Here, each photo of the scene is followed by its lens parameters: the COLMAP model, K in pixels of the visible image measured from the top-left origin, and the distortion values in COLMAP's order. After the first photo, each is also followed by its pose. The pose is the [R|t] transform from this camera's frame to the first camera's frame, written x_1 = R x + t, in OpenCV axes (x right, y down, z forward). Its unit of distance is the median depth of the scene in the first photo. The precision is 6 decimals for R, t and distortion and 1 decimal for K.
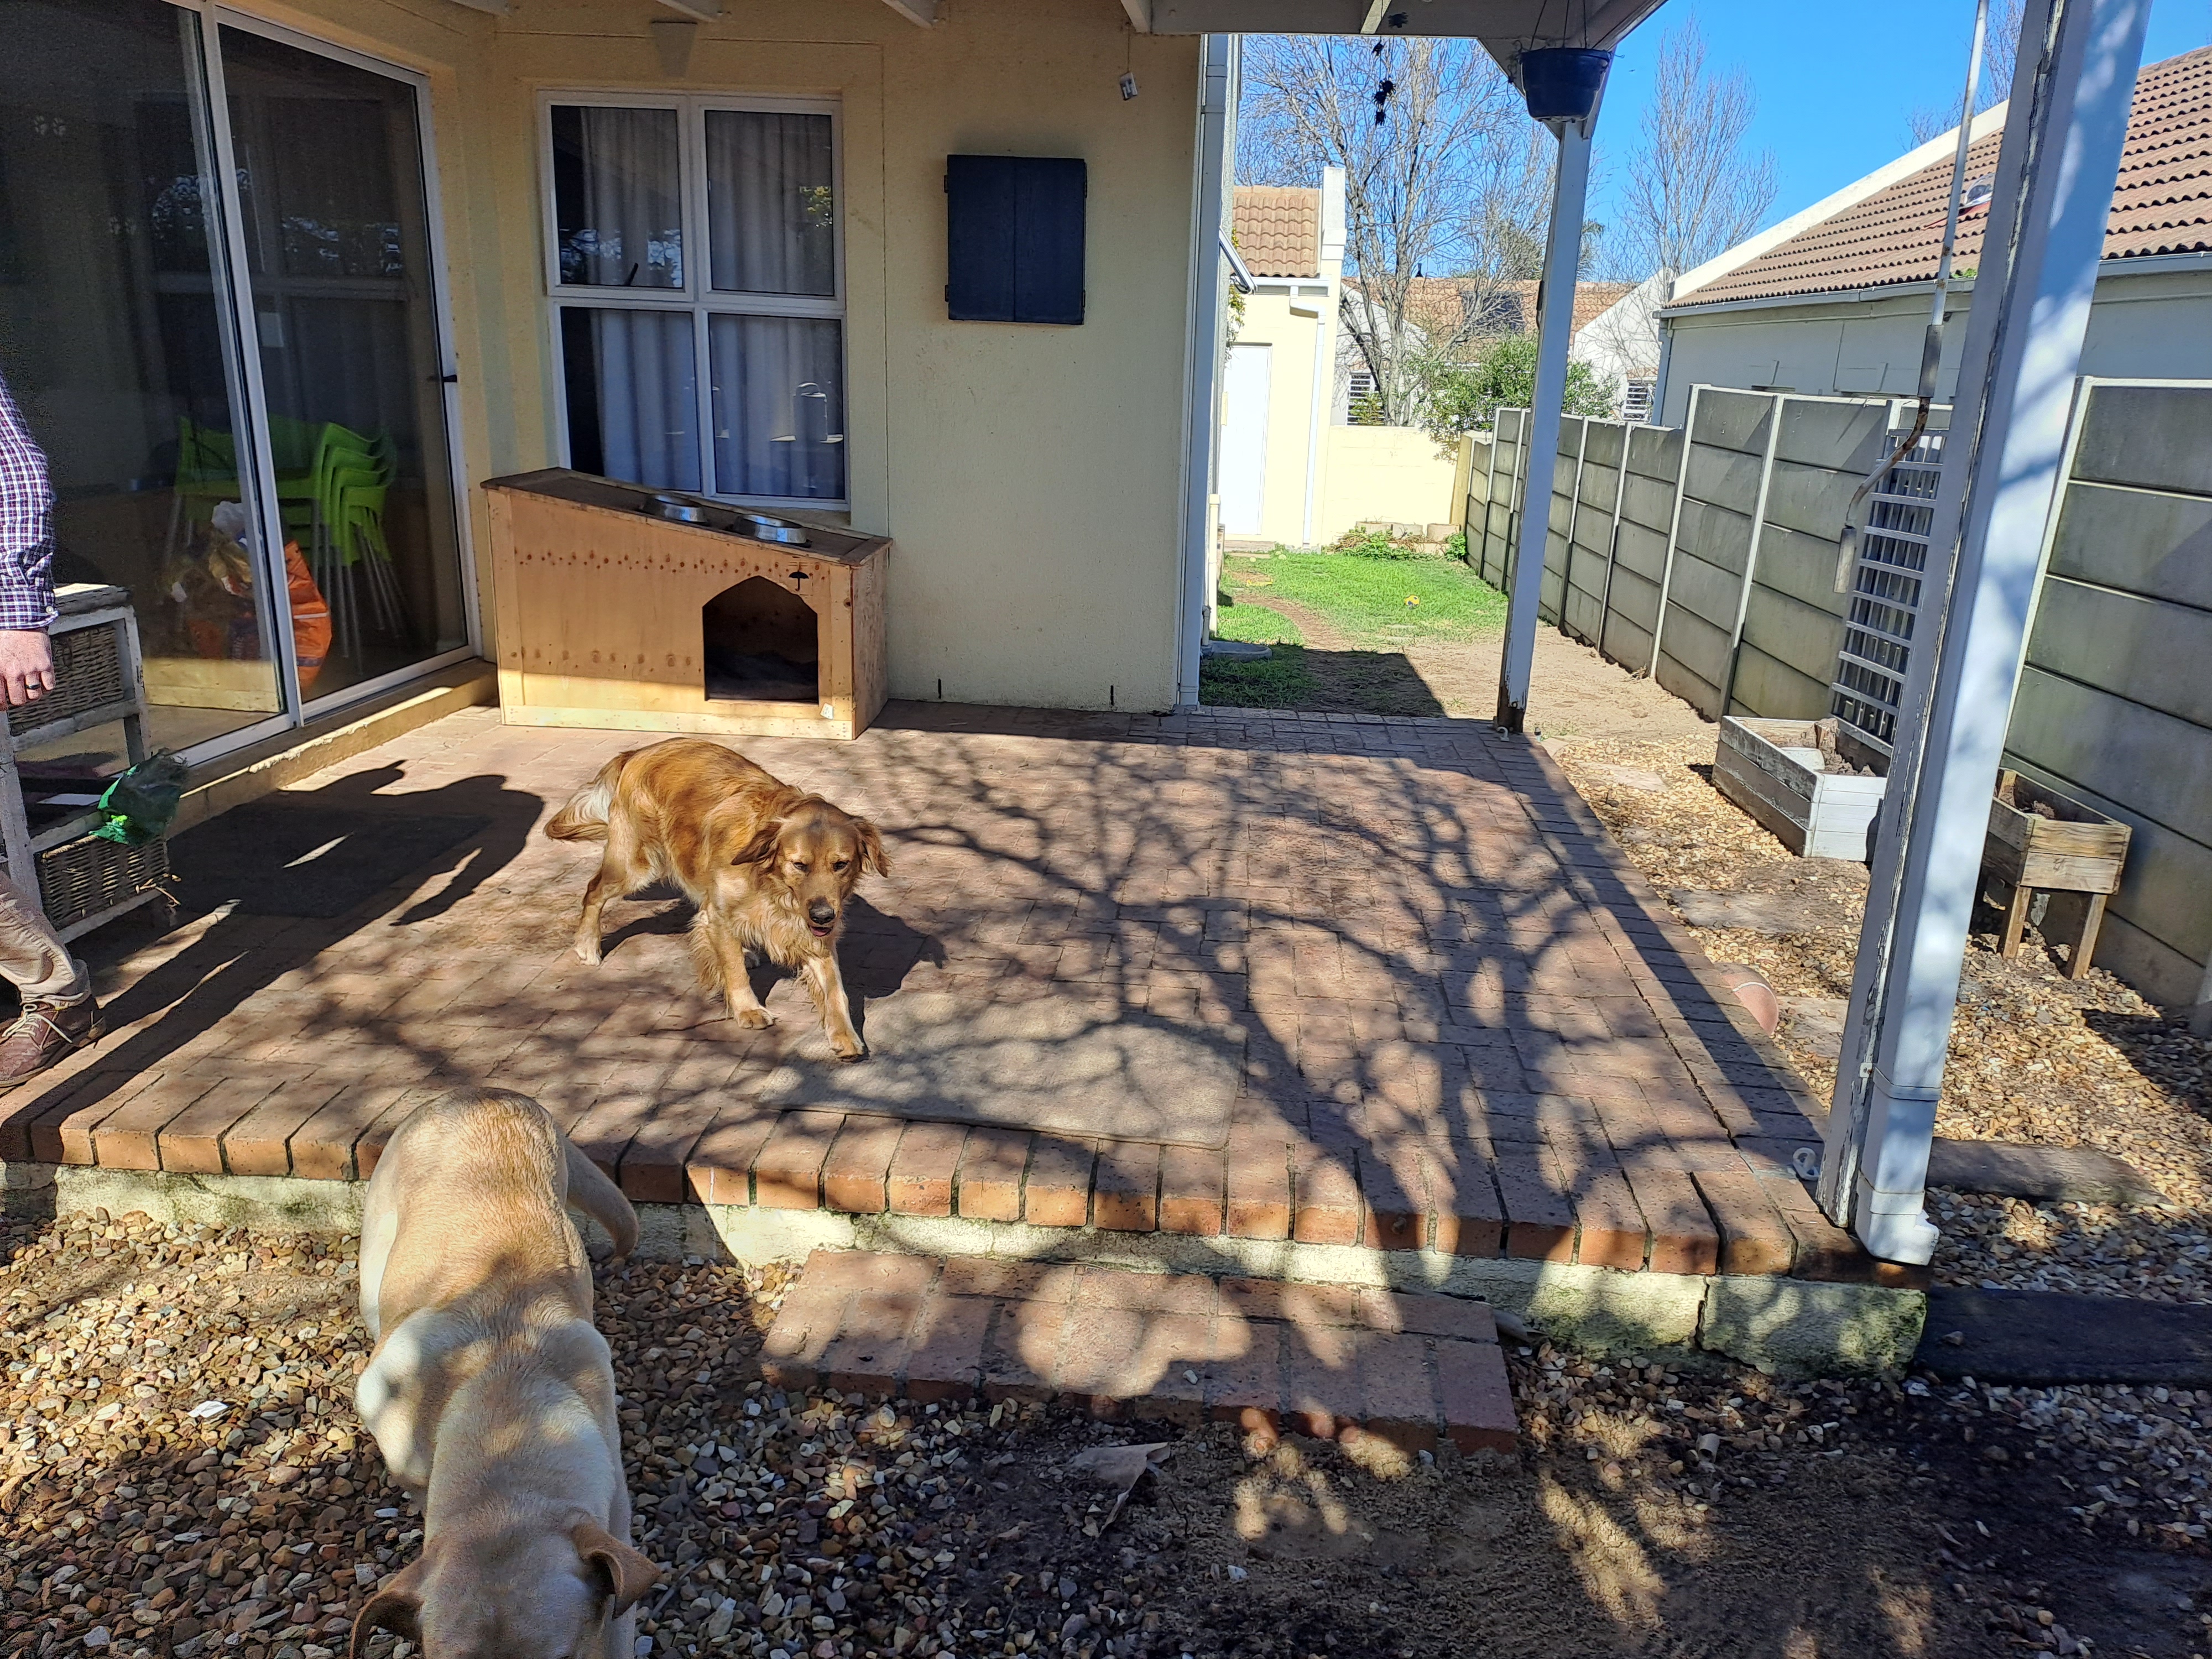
lens RADIAL K [[1609.0, 0, 1106.0], [0, 1609.0, 829.5], [0, 0, 1]] dist [0.042211, -0.052450]
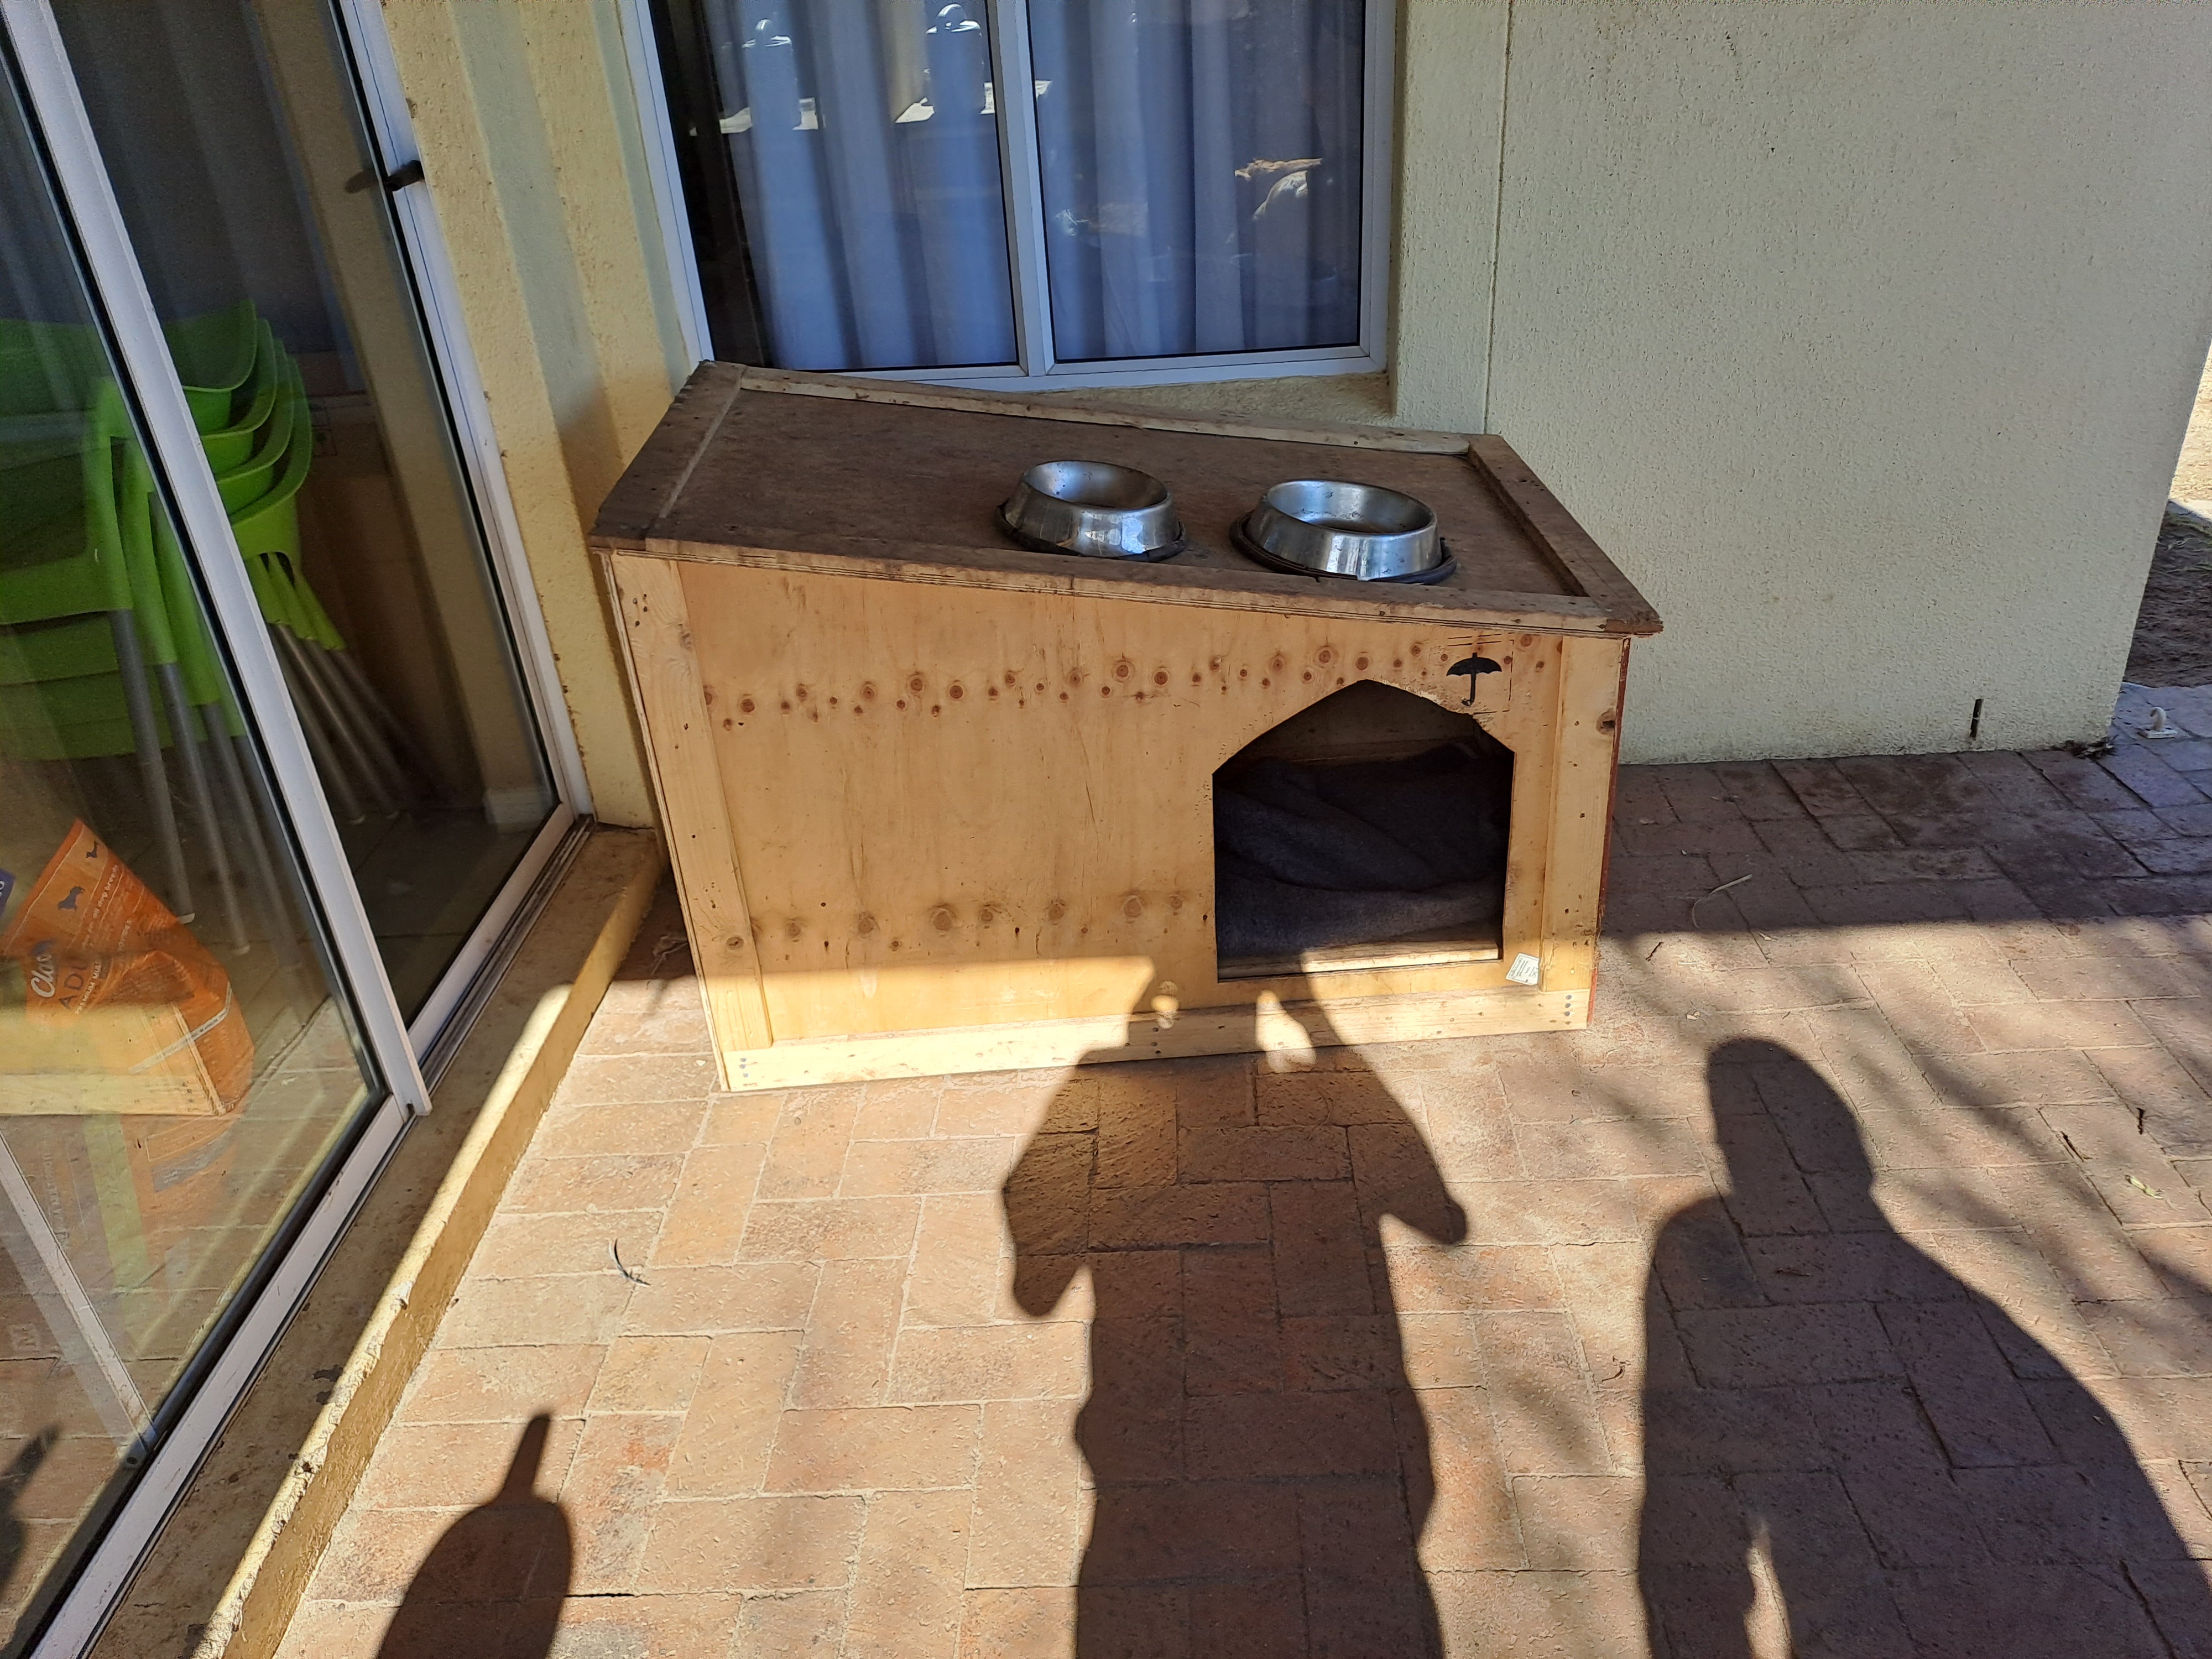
lens RADIAL K [[1670.5, 0, 1106.0], [0, 1670.5, 829.5], [0, 0, 1]] dist [0.085357, -0.067052]
pose [[0.994088, -0.108227, -0.008701, -0.270793], [0.107342, 0.967577, 0.228633, -0.214944], [-0.016326, -0.228215, 0.973474, 0.612499]]
